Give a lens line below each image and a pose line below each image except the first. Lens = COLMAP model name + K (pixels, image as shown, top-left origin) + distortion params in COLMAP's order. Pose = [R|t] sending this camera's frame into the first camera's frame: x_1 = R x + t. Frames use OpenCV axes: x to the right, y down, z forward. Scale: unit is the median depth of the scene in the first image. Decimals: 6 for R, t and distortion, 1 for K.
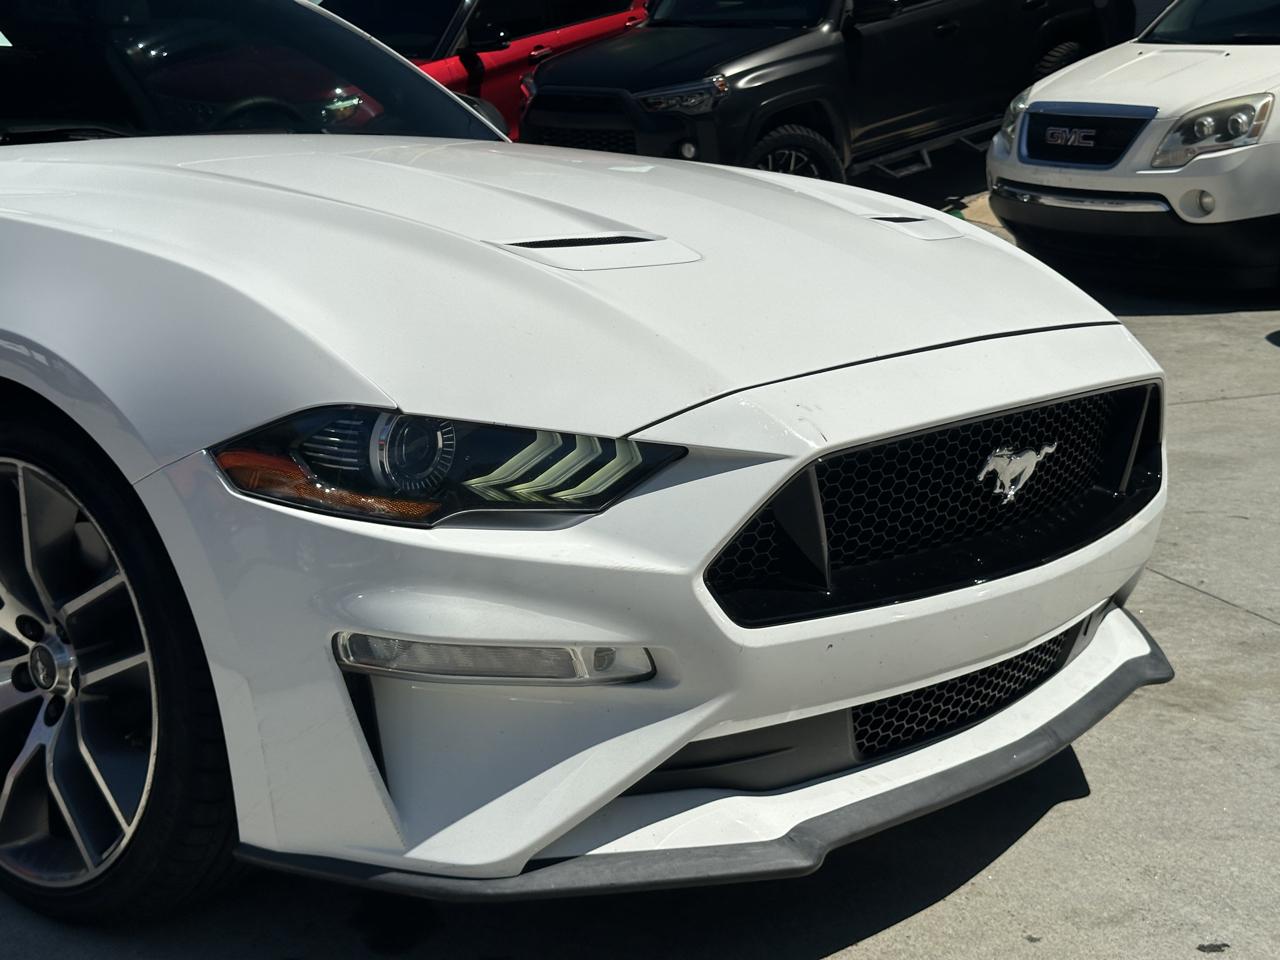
lens RADIAL K [[1788.0, 0, 640.0], [0, 1788.0, 480.0], [0, 0, 1]] dist [0.197091, -0.492851]
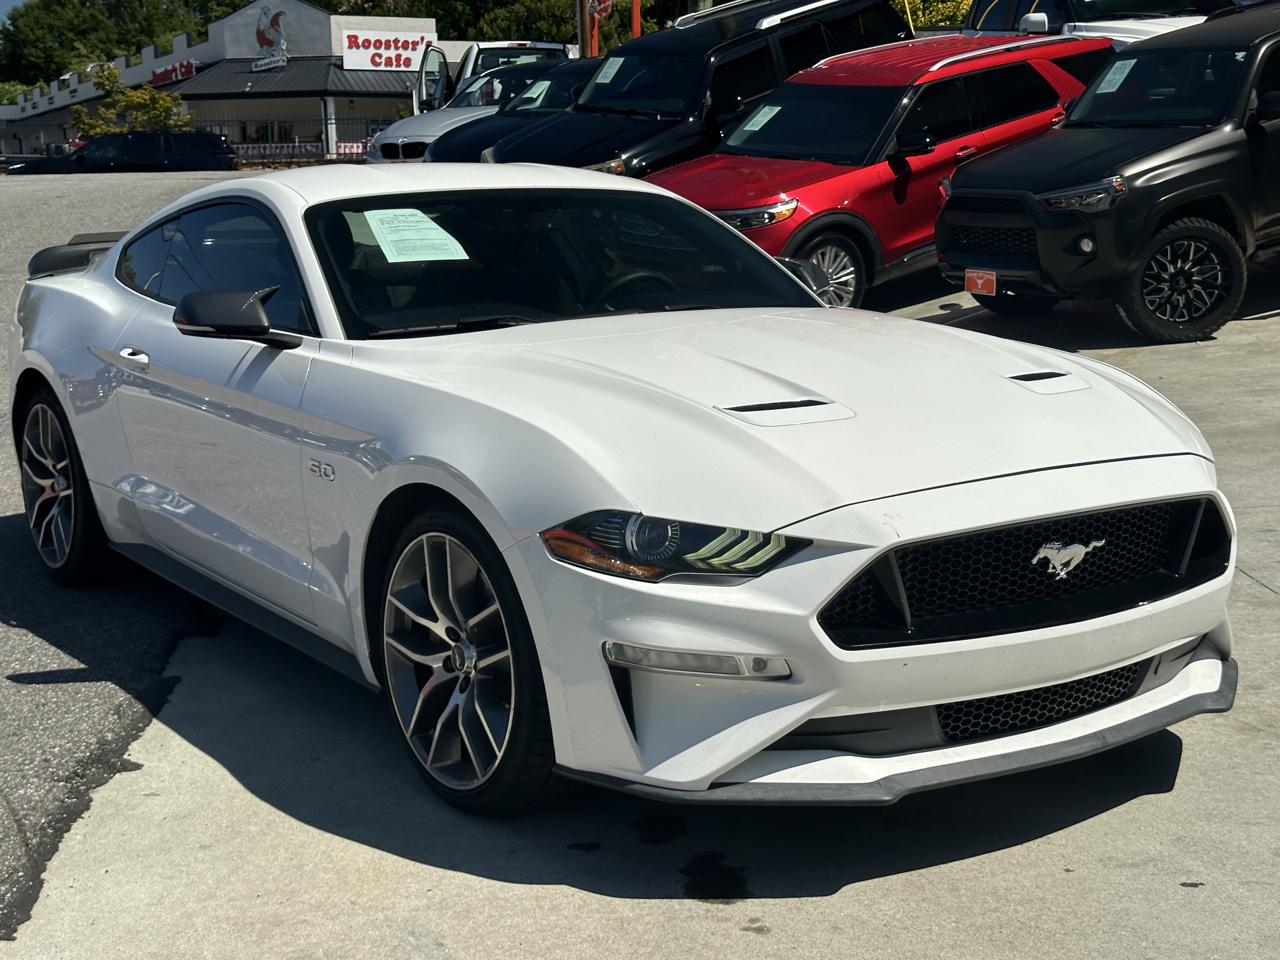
lens RADIAL K [[1788.0, 0, 640.0], [0, 1788.0, 480.0], [0, 0, 1]] dist [0.197091, -0.492851]
pose [[0.963124, 0.017270, -0.268505, 0.281711], [-0.025037, 0.999360, -0.025530, -0.023714], [0.267892, 0.031311, 0.962940, -0.570461]]
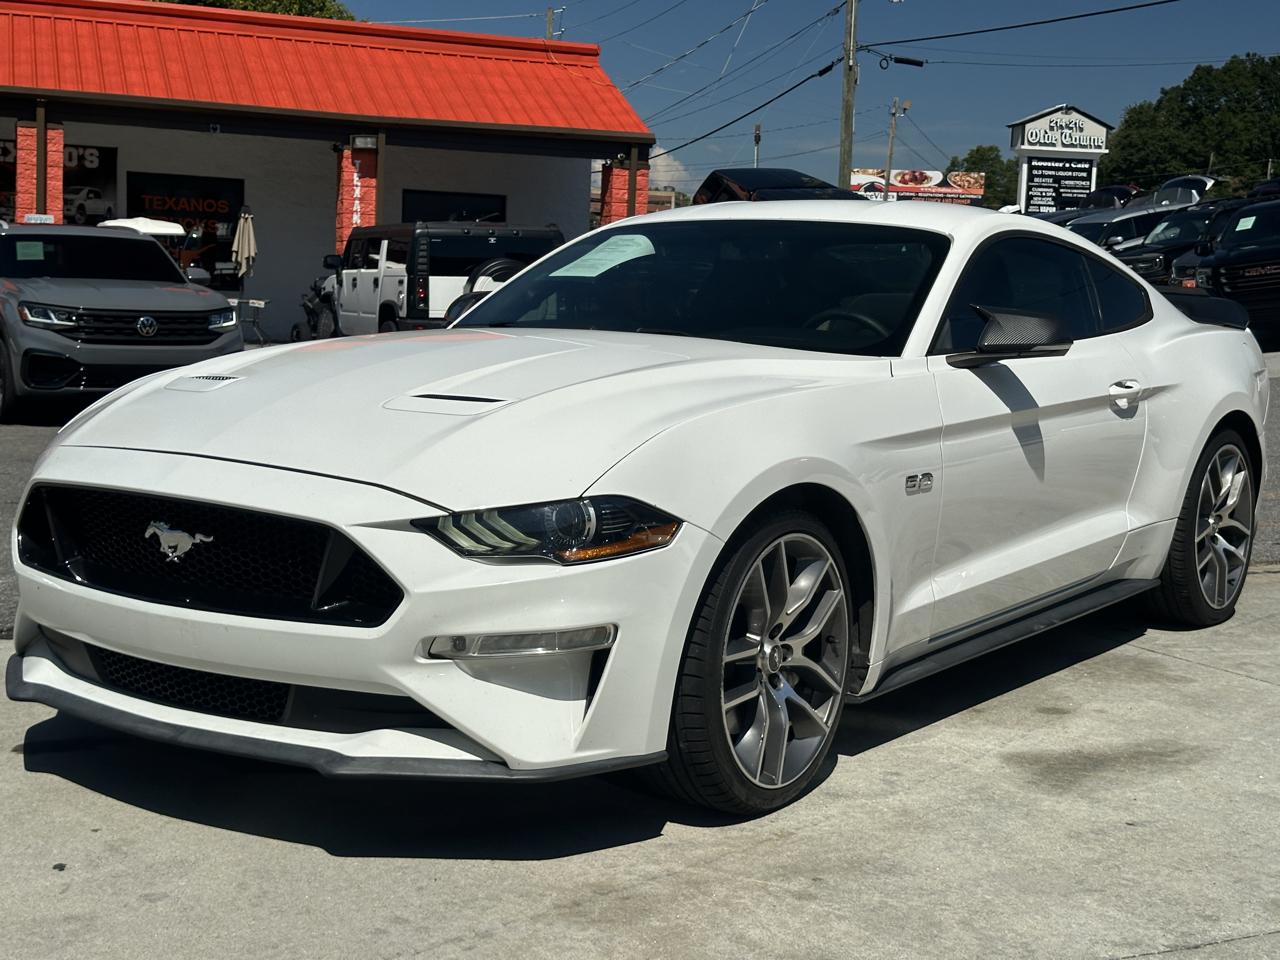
lens RADIAL K [[1788.0, 0, 640.0], [0, 1788.0, 480.0], [0, 0, 1]] dist [0.197091, -0.492851]
pose [[0.058425, 0.104062, -0.992853, 1.833546], [-0.221030, 0.971217, 0.088787, -0.293491], [0.973515, 0.214263, 0.079744, 1.310123]]
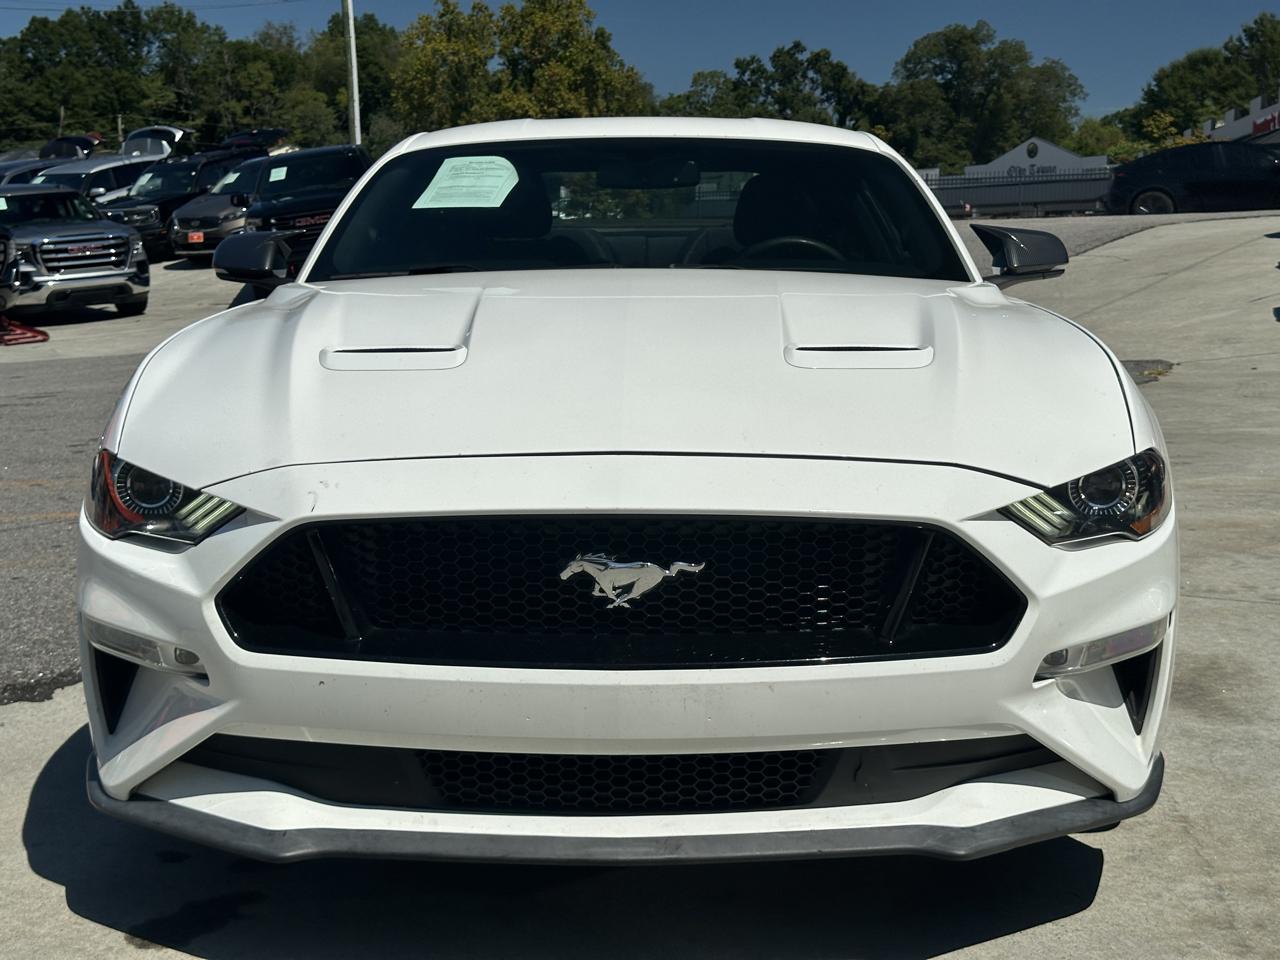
lens RADIAL K [[1788.0, 0, 640.0], [0, 1788.0, 480.0], [0, 0, 1]] dist [0.197091, -0.492851]
pose [[0.635235, 0.087013, -0.767402, 1.066355], [-0.142489, 0.989780, -0.005720, -0.060958], [0.759061, 0.112980, 0.641141, 0.337652]]
